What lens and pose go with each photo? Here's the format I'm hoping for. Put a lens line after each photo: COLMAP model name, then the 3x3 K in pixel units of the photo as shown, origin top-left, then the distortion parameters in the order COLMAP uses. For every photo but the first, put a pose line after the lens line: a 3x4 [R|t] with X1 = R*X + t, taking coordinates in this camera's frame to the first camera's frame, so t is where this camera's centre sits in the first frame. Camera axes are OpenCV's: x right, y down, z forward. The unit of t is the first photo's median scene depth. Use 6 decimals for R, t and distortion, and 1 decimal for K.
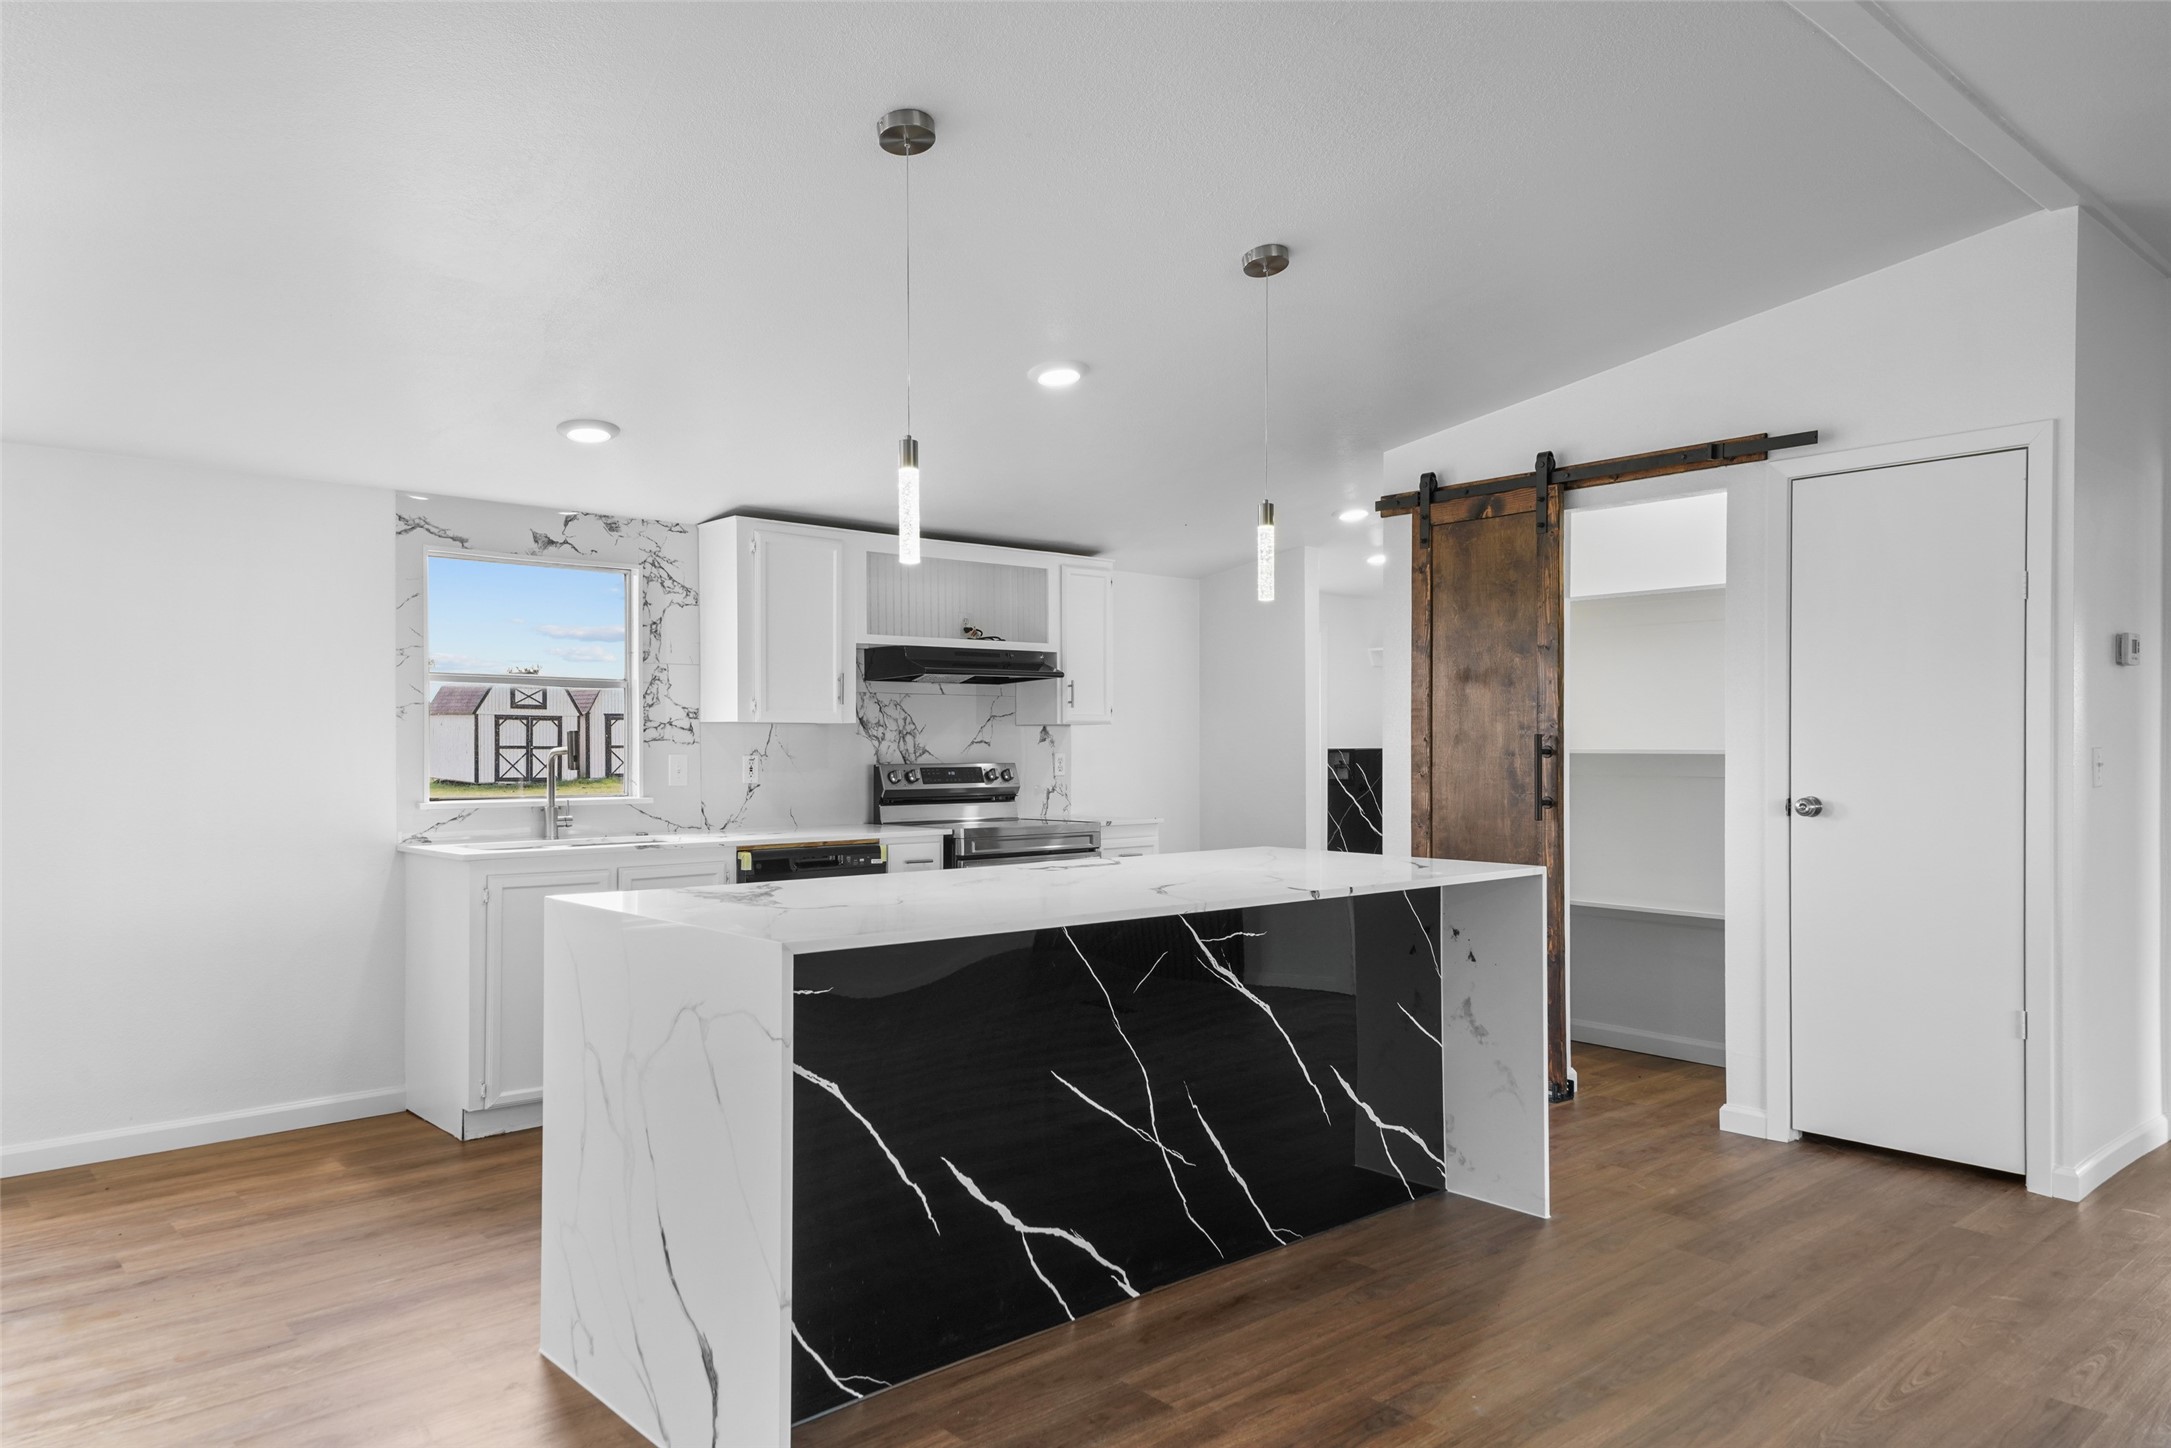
lens RADIAL K [[1394.7, 0, 1073.7], [0, 1394.7, 749.8], [0, 0, 1]] dist [0.053624, -0.008991]
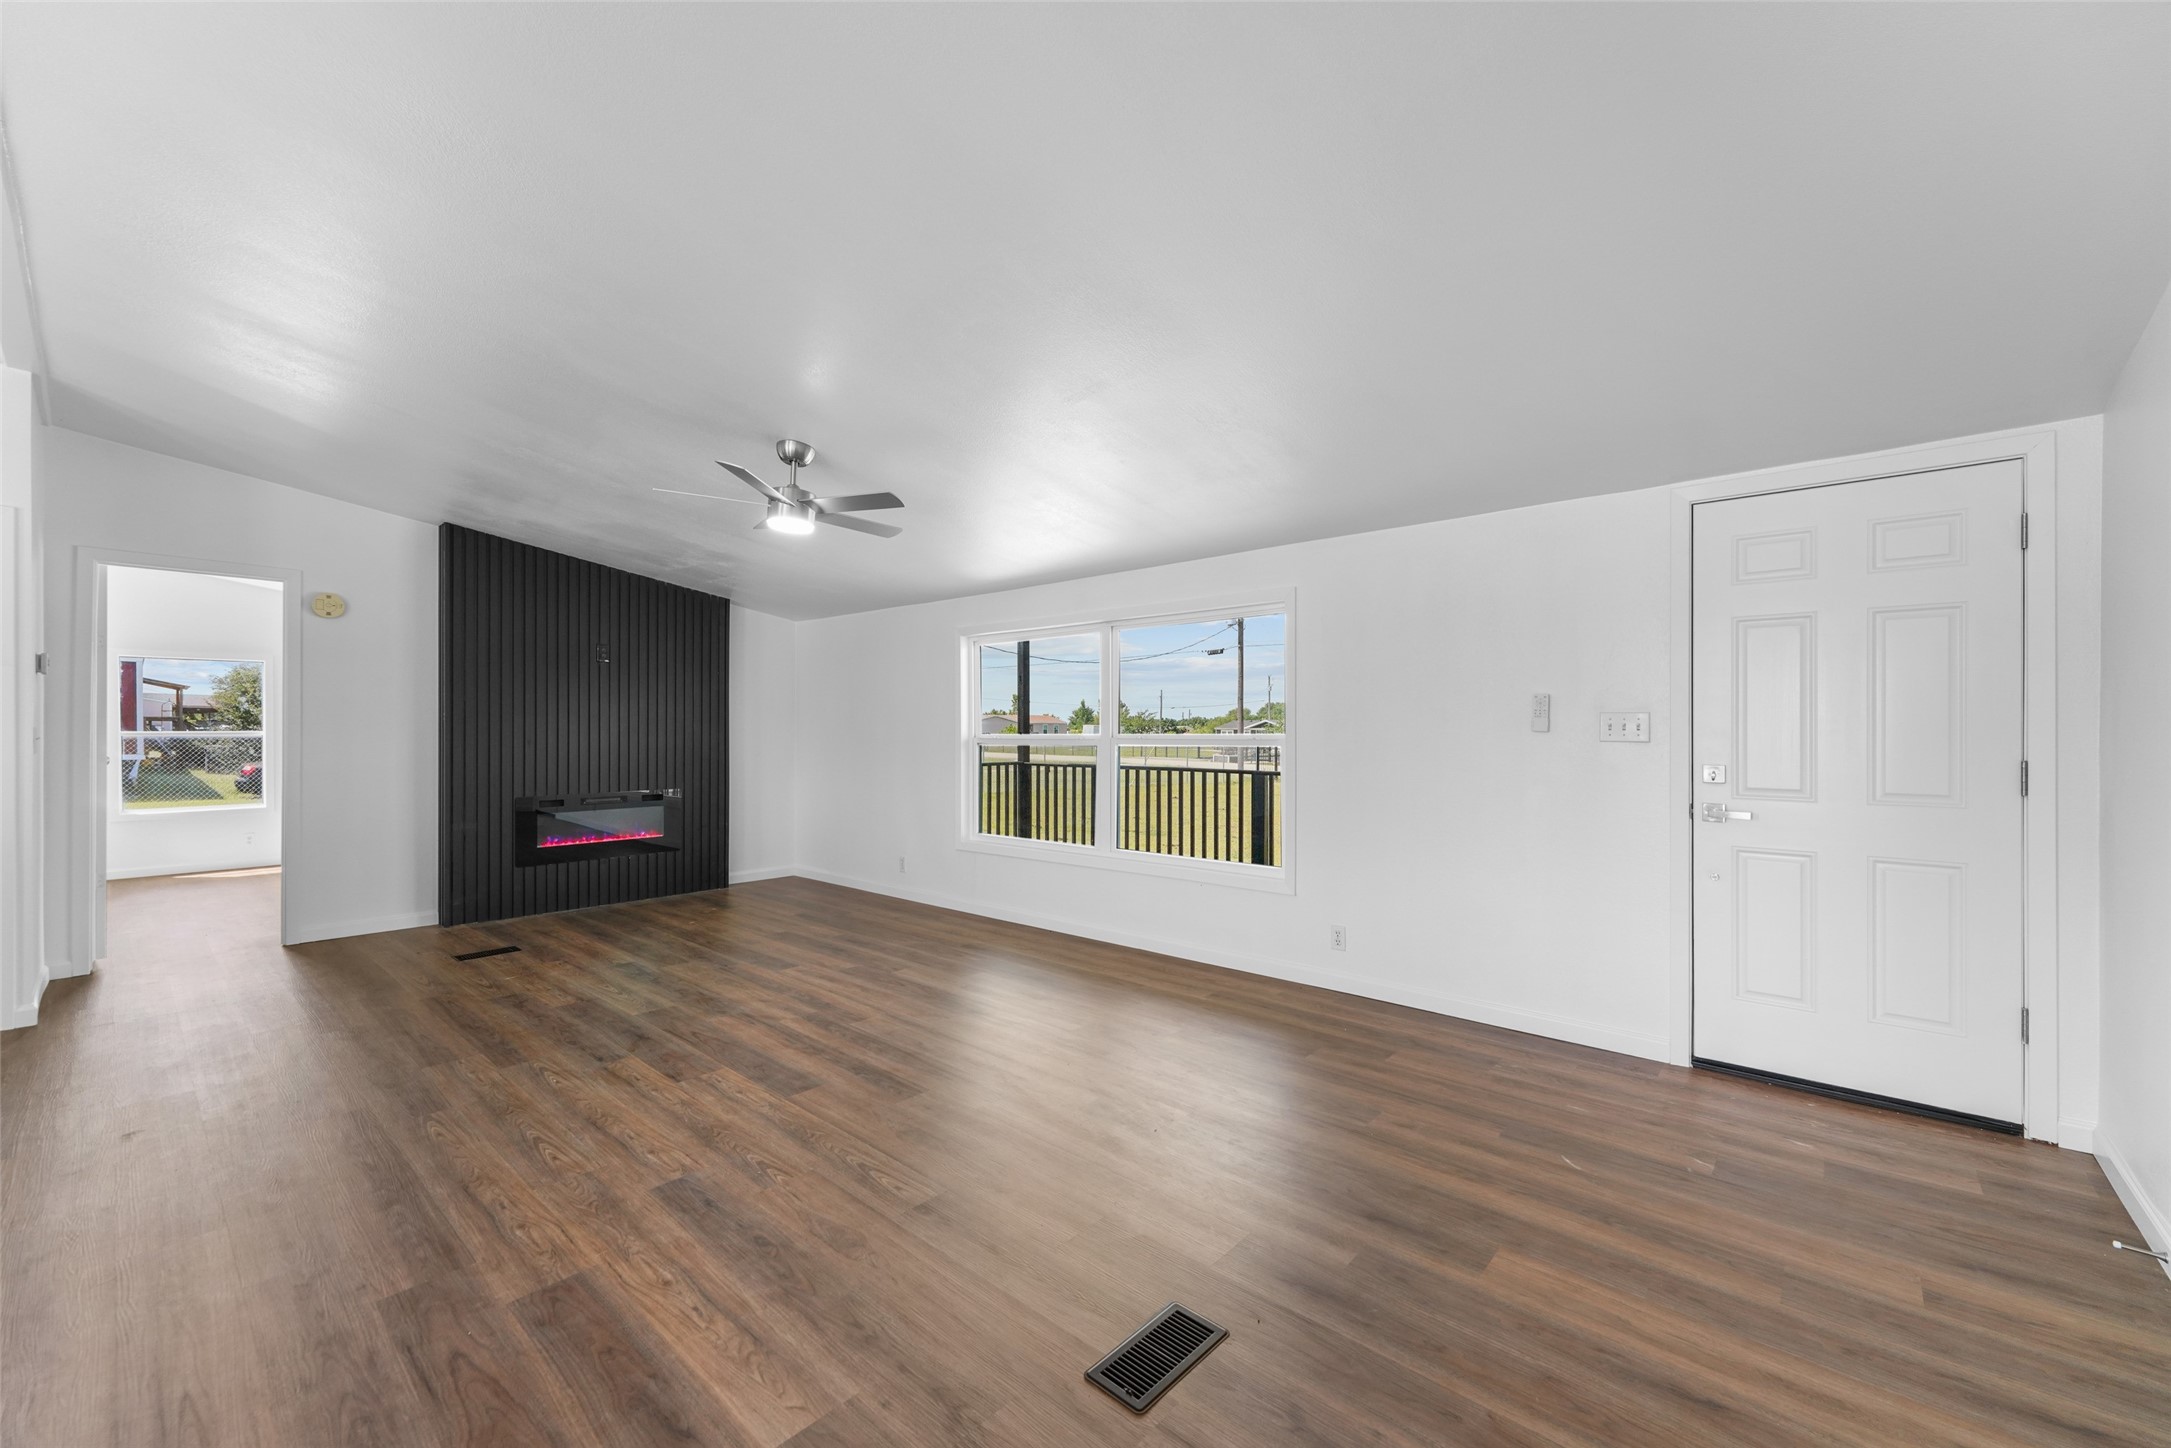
lens RADIAL K [[861.3, 0, 1070.4], [0, 861.3, 728.6], [0, 0, 1]] dist [0.009319, -0.001062]
pose [[-0.111674, 0.000696, 0.993745, -0.268148], [0.006132, 0.999981, -0.000011, 0.005711], [-0.993726, 0.006092, -0.111676, 0.006958]]
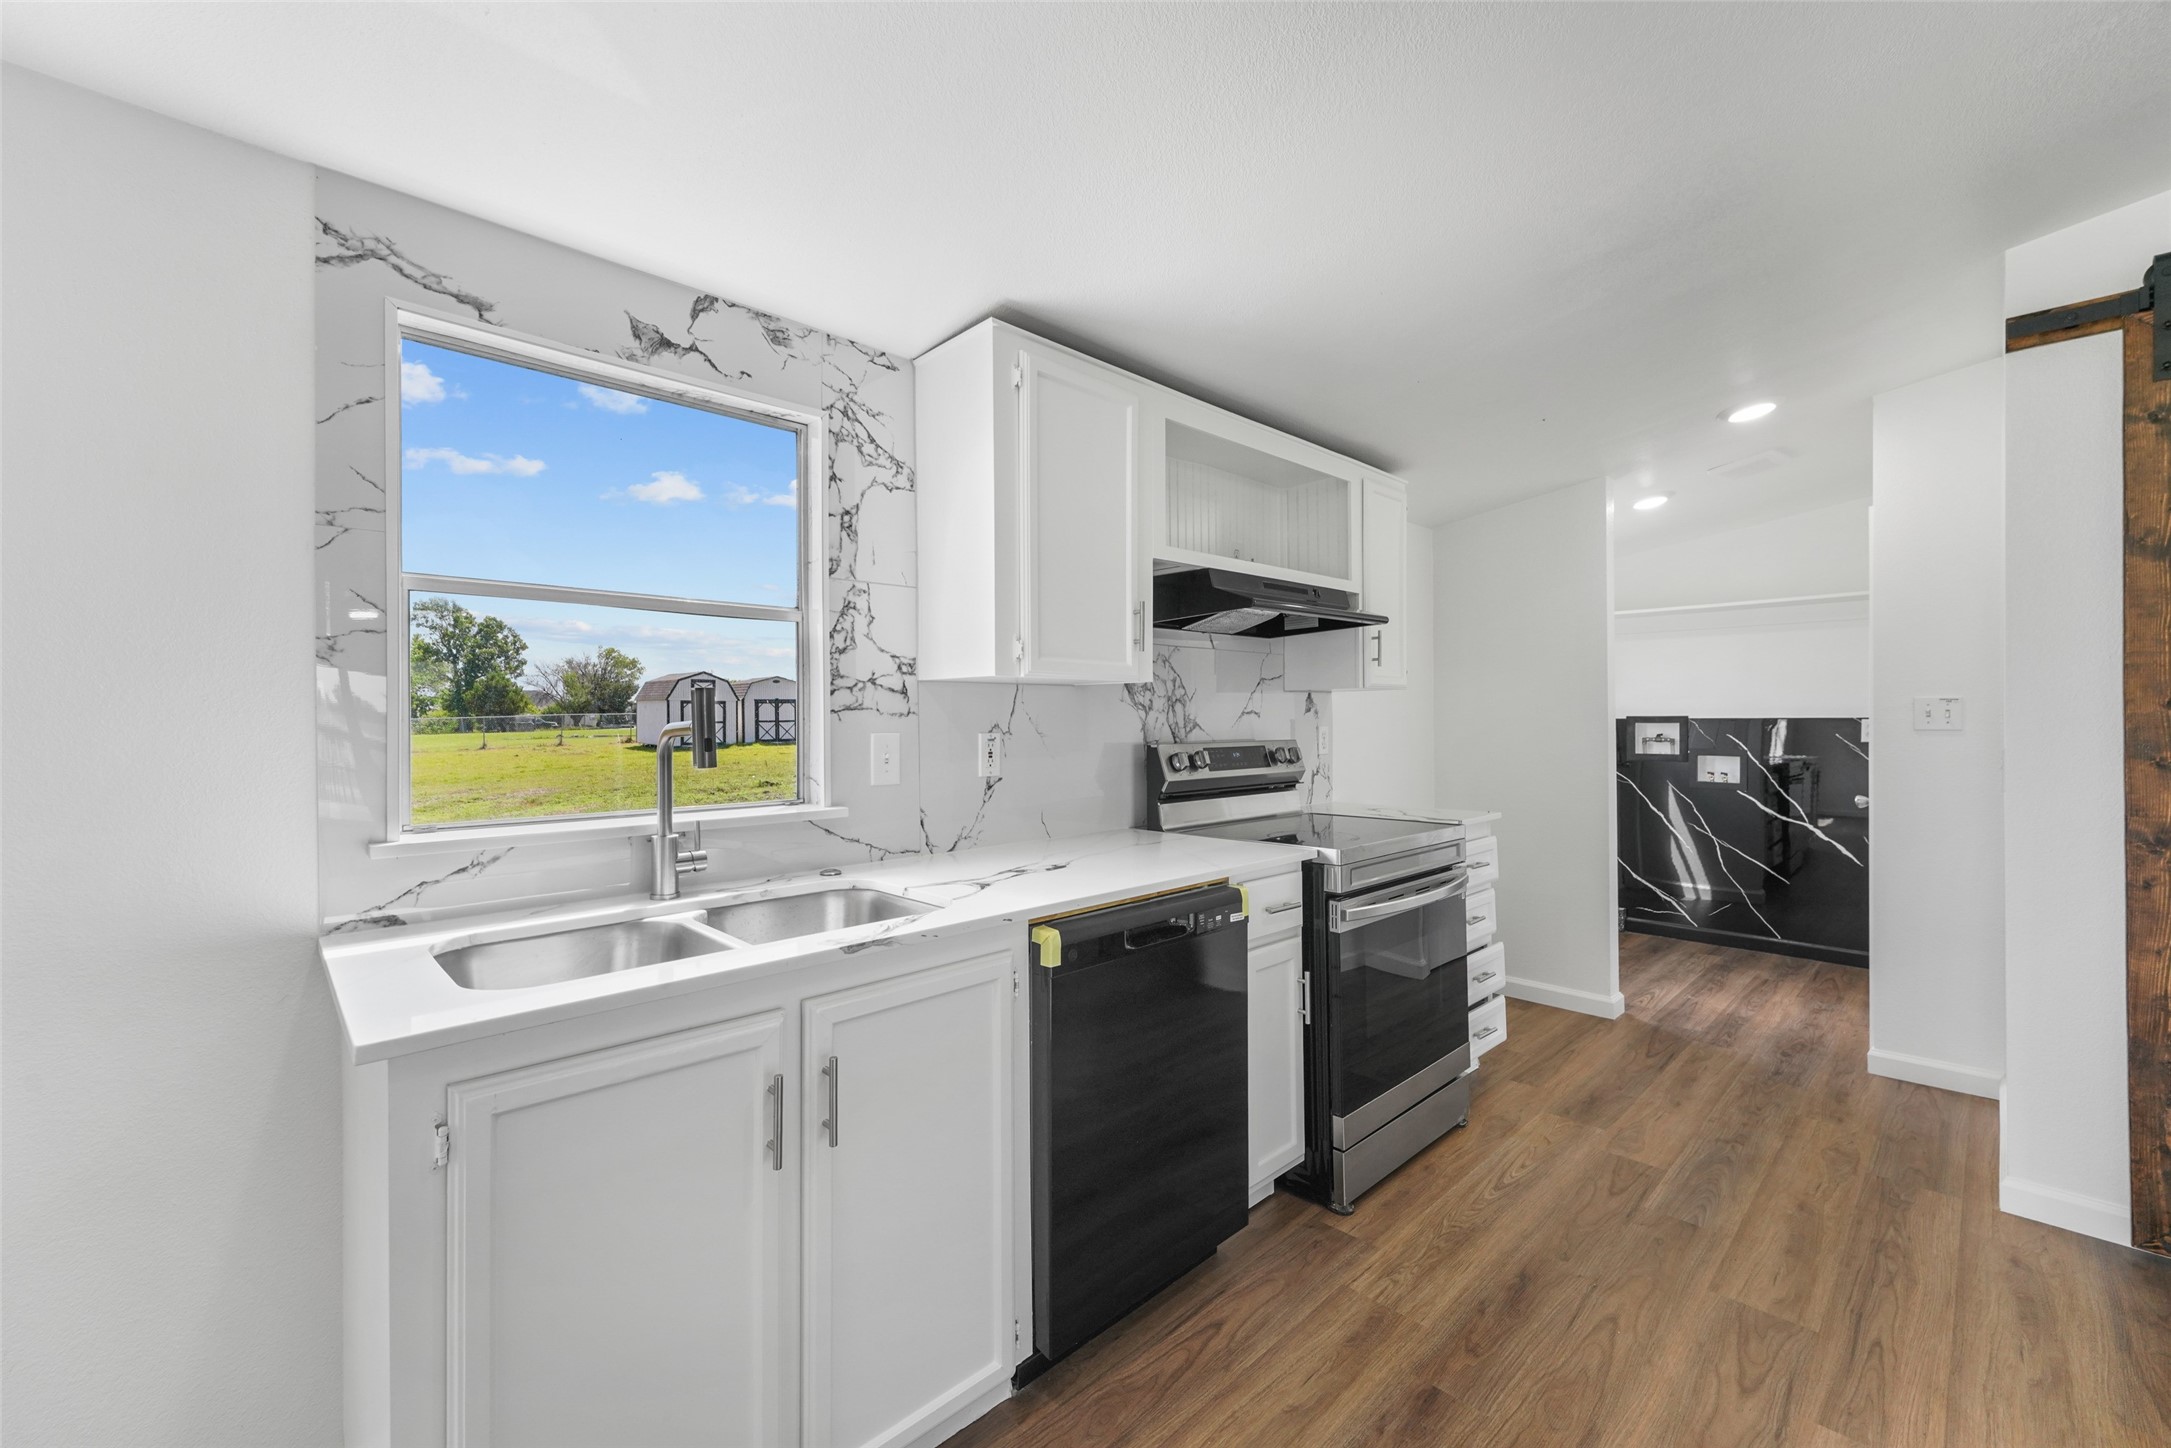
lens RADIAL K [[861.3, 0, 1067.9], [0, 861.3, 717.7], [0, 0, 1]] dist [0.009319, -0.001062]
pose [[0.999627, -0.004471, 0.026927, -0.236064], [0.004589, 0.999980, -0.004308, -0.001411], [-0.026907, 0.004430, 0.999628, 0.691461]]
